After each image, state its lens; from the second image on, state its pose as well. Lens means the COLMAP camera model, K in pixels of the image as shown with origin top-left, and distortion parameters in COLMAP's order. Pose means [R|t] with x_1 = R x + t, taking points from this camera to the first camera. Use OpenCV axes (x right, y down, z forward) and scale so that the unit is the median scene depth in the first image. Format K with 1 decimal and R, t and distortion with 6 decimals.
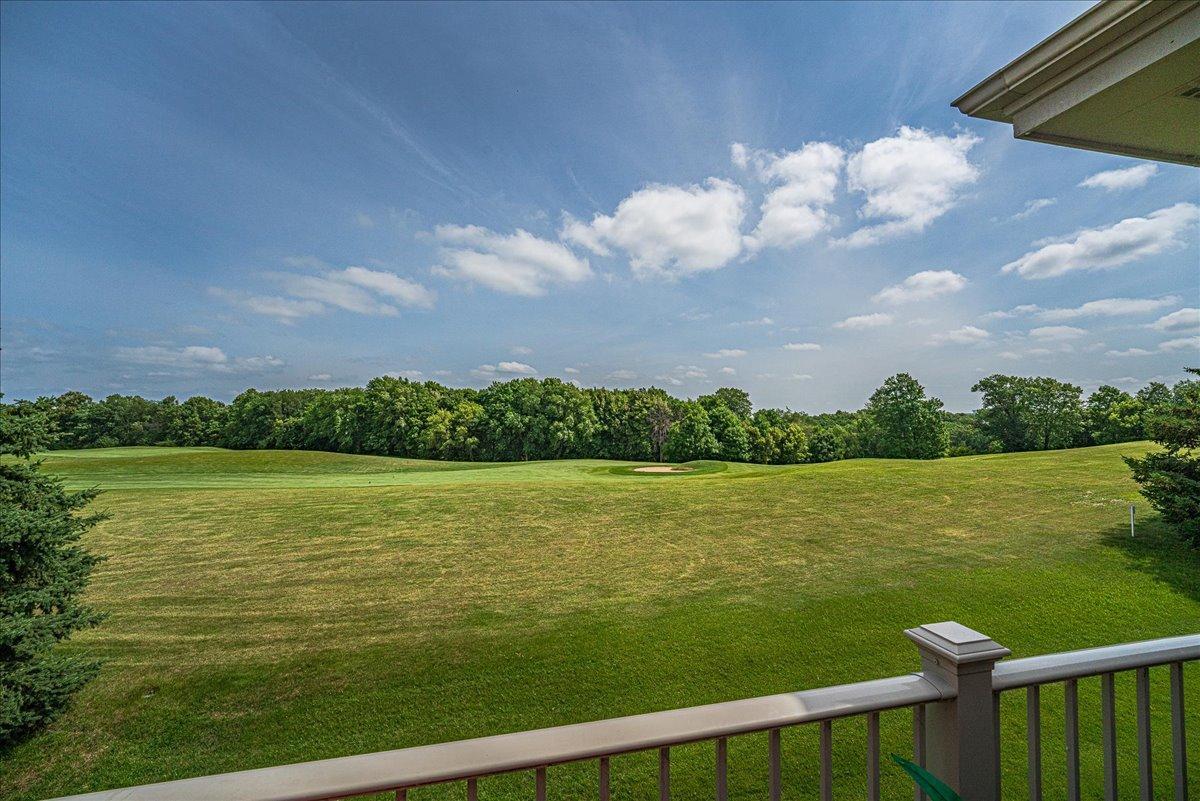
lens RADIAL K [[482.2, 0, 600.7], [0, 482.2, 392.3], [0, 0, 1]] dist [0.010148, -0.000539]
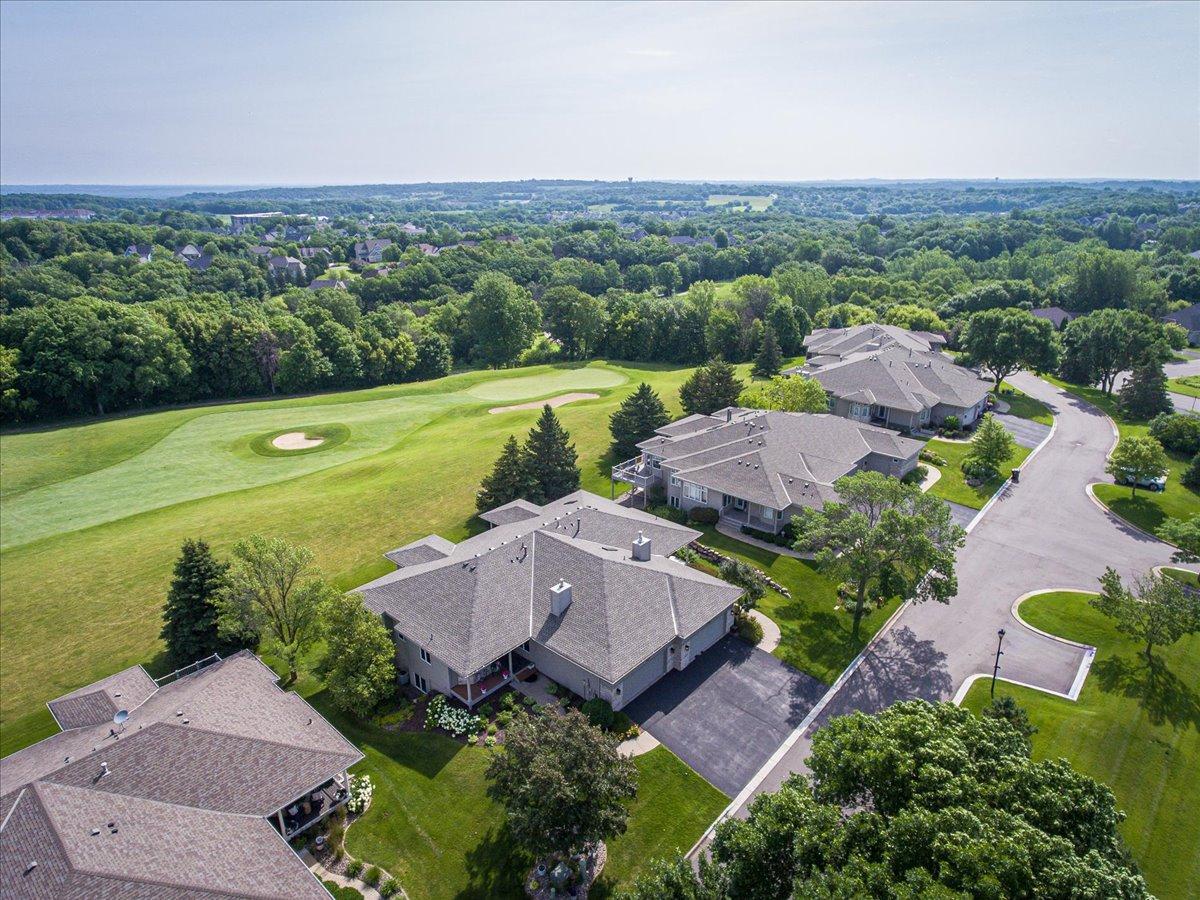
lens RADIAL K [[736.5, 0, 603.6], [0, 736.5, 459.7], [0, 0, 1]] dist [-0.001334, 0.001547]
pose [[0.820625, -0.207604, 0.532424, -0.145273], [-0.033364, 0.912685, 0.407300, -0.348059], [-0.570493, -0.352004, 0.742045, -0.519128]]
